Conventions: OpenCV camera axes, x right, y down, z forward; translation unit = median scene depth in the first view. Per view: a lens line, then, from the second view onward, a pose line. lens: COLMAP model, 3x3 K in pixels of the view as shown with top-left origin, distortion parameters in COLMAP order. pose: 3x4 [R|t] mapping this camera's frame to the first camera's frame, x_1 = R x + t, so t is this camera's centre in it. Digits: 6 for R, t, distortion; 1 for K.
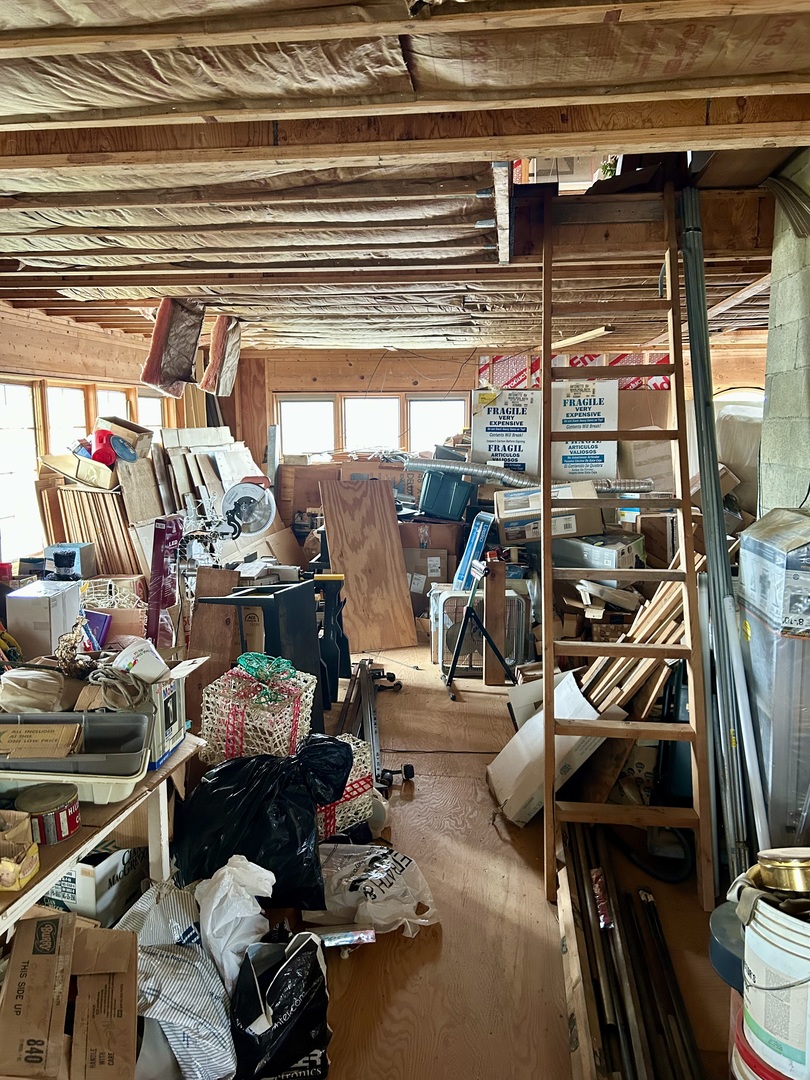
lens RADIAL K [[807.3, 0, 405.0], [0, 807.3, 540.0], [0, 0, 1]] dist [0.102432, -0.167123]
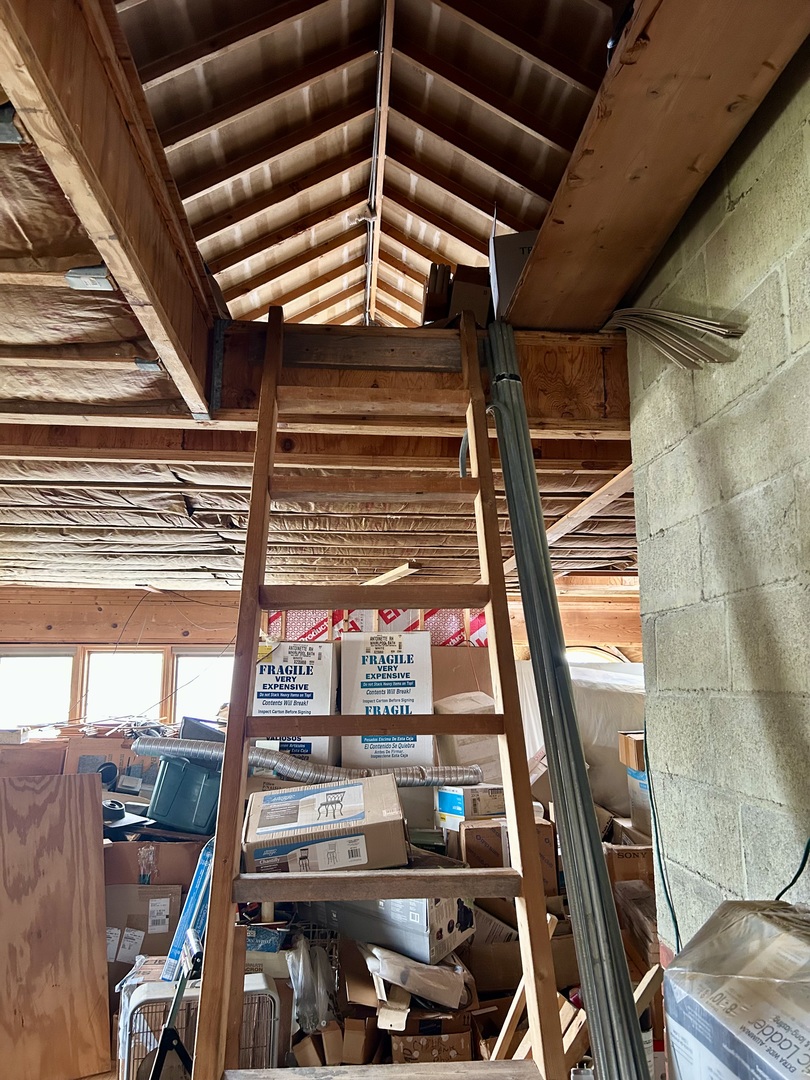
lens RADIAL K [[817.8, 0, 405.0], [0, 817.8, 540.0], [0, 0, 1]] dist [0.063781, -0.061454]
pose [[0.980931, 0.038667, 0.190470, 0.093947], [0.022214, 0.951281, -0.307524, -0.044239], [-0.193081, 0.305891, 0.932282, 0.275009]]
